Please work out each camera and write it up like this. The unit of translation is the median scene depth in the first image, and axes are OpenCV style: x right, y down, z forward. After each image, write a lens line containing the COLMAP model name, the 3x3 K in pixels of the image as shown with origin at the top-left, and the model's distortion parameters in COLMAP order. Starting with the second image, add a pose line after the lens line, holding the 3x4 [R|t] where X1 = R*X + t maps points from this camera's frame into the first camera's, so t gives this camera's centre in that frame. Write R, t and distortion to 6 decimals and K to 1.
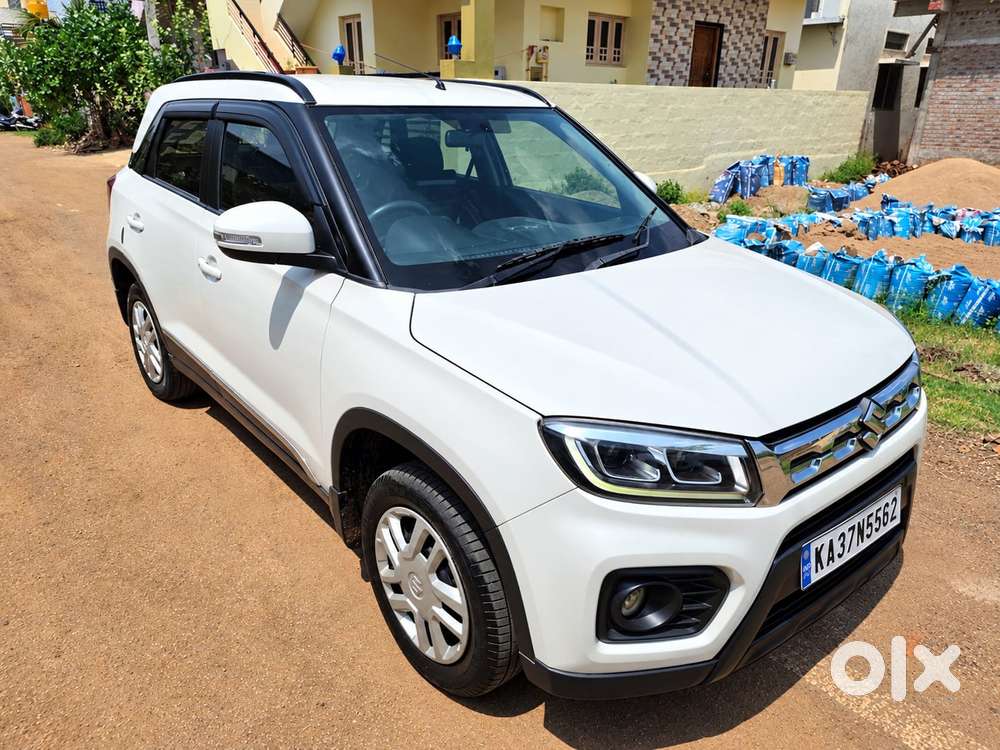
lens RADIAL K [[693.4, 0, 496.3], [0, 693.4, 378.4], [0, 0, 1]] dist [0.050875, -0.018842]
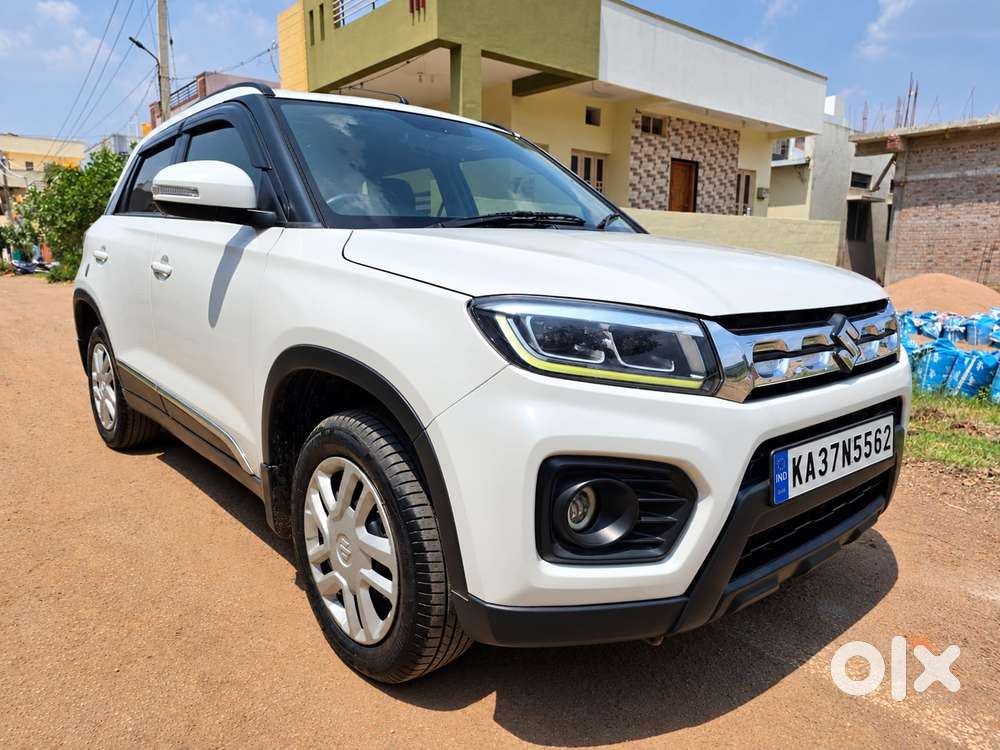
lens RADIAL K [[693.4, 0, 495.5], [0, 693.4, 379.3], [0, 0, 1]] dist [0.050875, -0.018842]
pose [[0.999976, -0.006883, -0.001076, 0.072097], [0.006519, 0.978966, -0.203920, 0.257616], [0.002457, 0.203908, 0.978987, 0.107642]]
